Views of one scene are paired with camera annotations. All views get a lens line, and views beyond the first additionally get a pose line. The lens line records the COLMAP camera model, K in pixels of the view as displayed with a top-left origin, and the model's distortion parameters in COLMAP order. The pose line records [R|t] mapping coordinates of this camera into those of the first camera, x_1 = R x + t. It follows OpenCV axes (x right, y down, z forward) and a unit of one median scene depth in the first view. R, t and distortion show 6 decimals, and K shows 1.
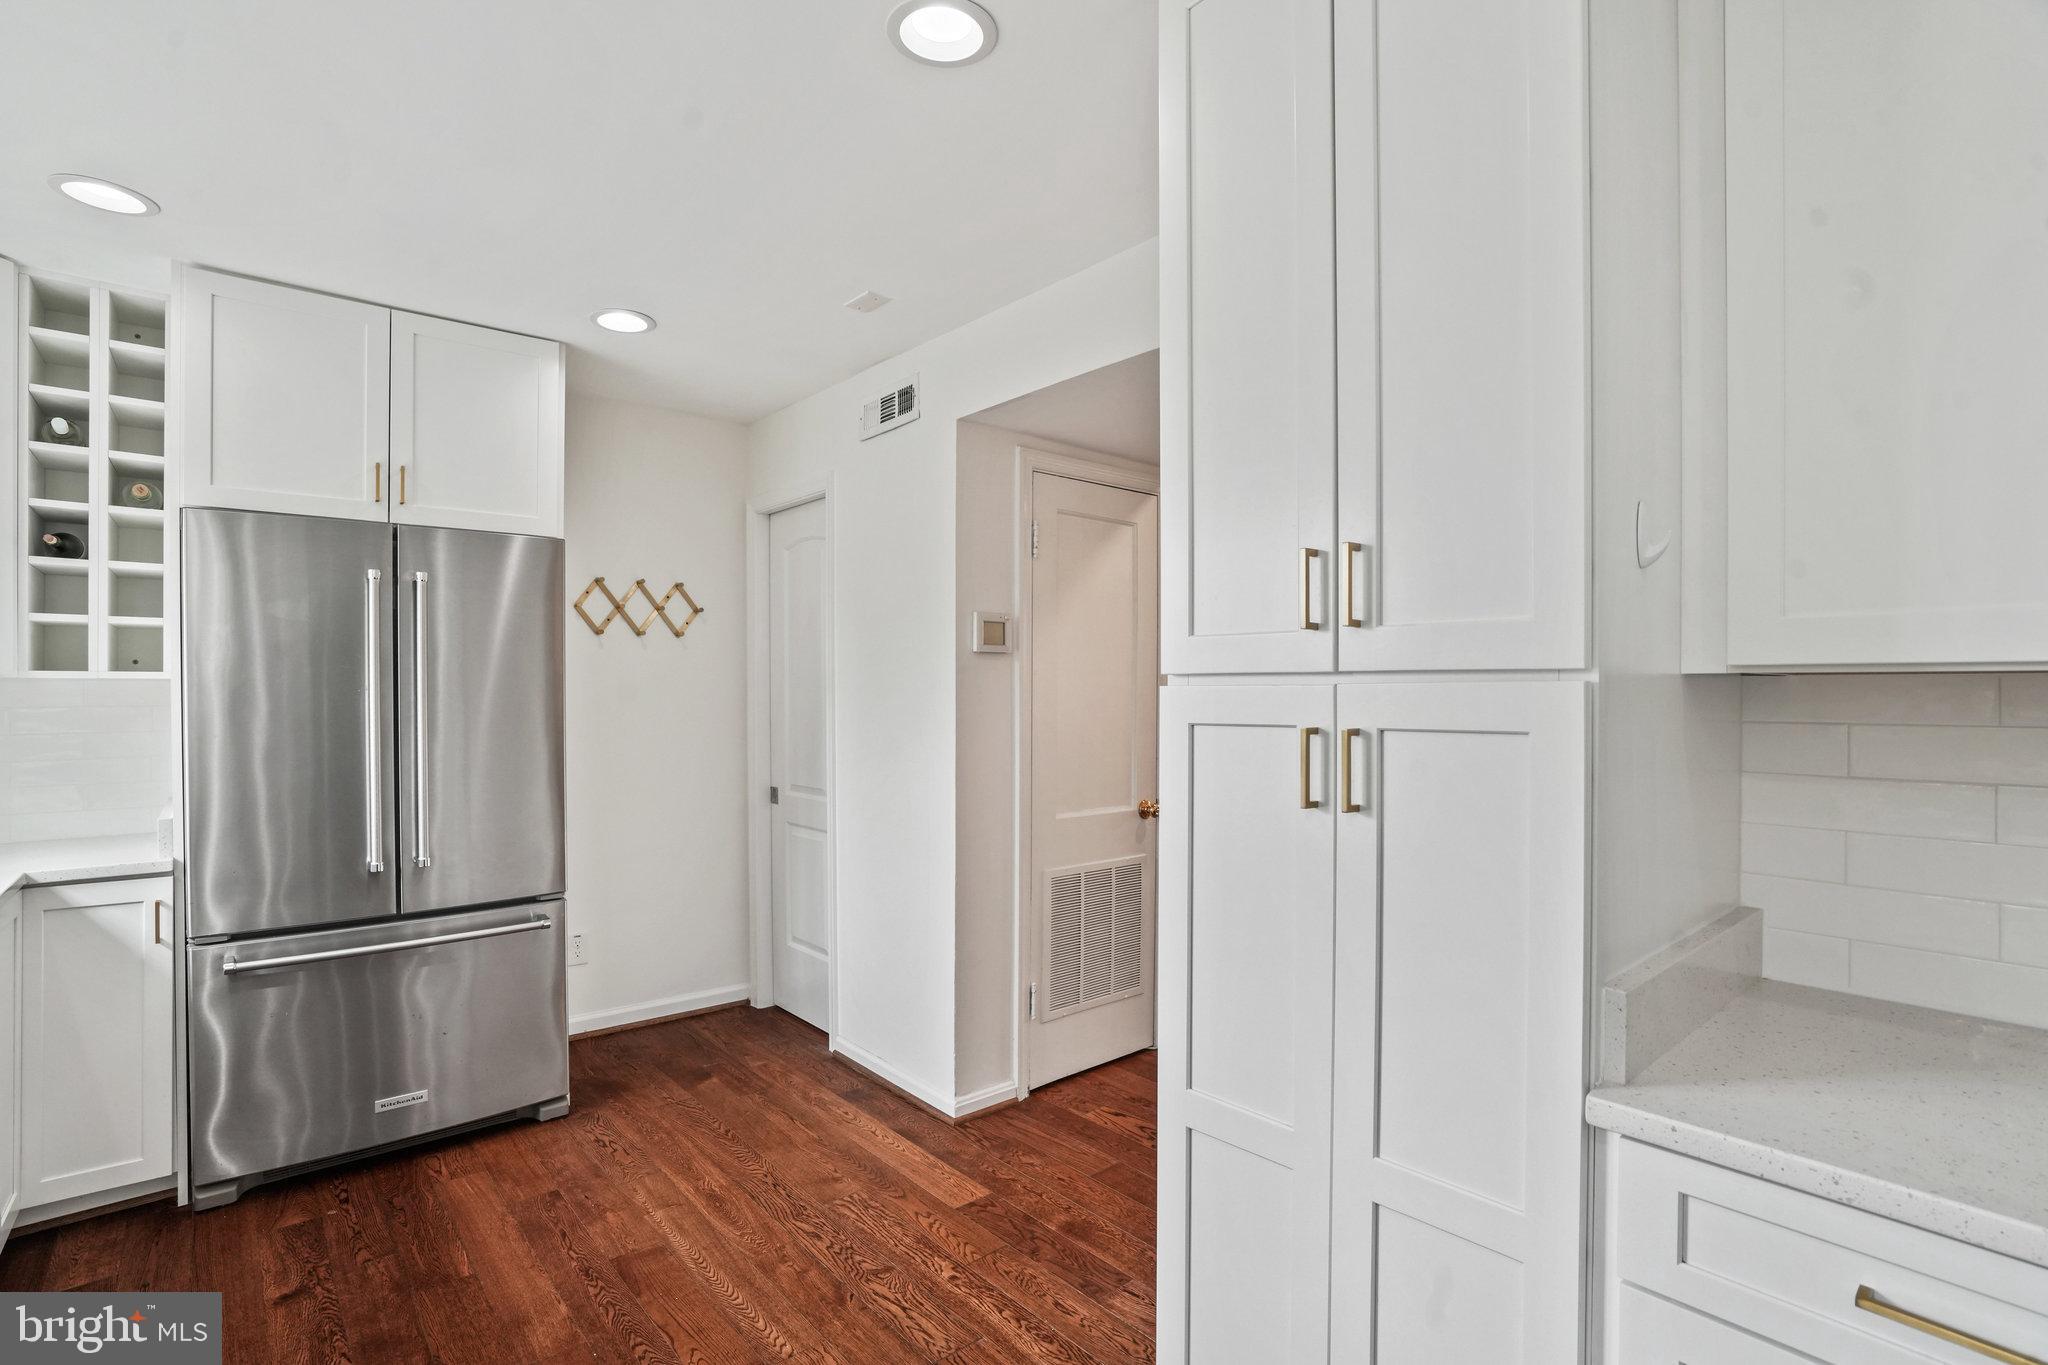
lens RADIAL K [[969.4, 0, 1009.7], [0, 969.4, 688.6], [0, 0, 1]] dist [-0.037825, 0.011283]
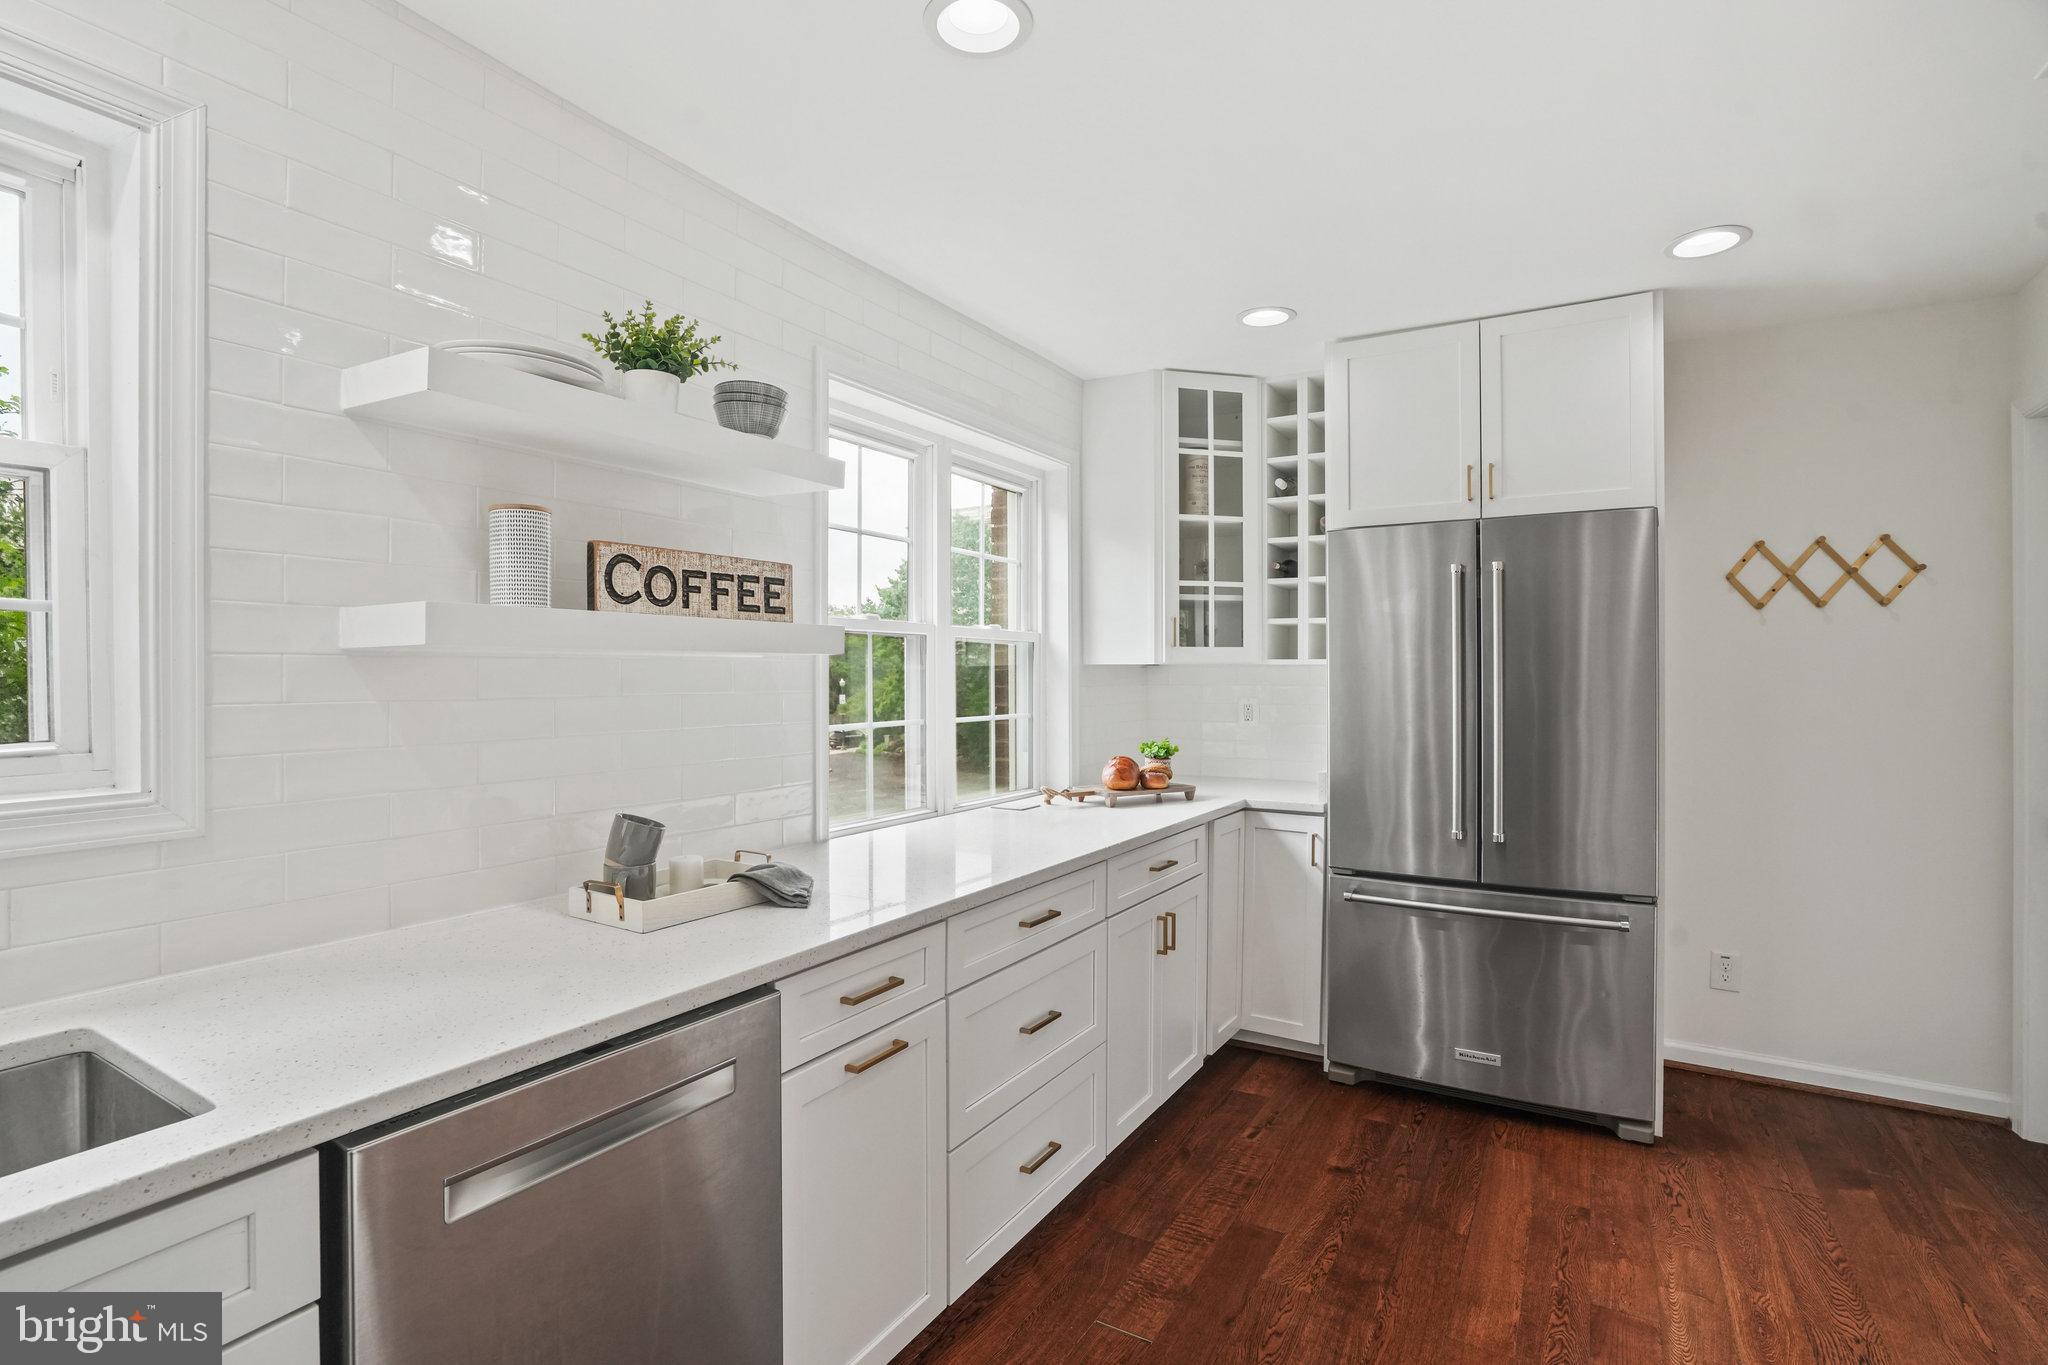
lens RADIAL K [[969.4, 0, 1020.4], [0, 969.4, 670.3], [0, 0, 1]] dist [-0.037825, 0.011283]
pose [[0.324375, 0.000959, -0.945928, 0.212481], [-0.001232, 0.999999, 0.000591, -0.002416], [0.945928, 0.000974, 0.324376, 0.160699]]
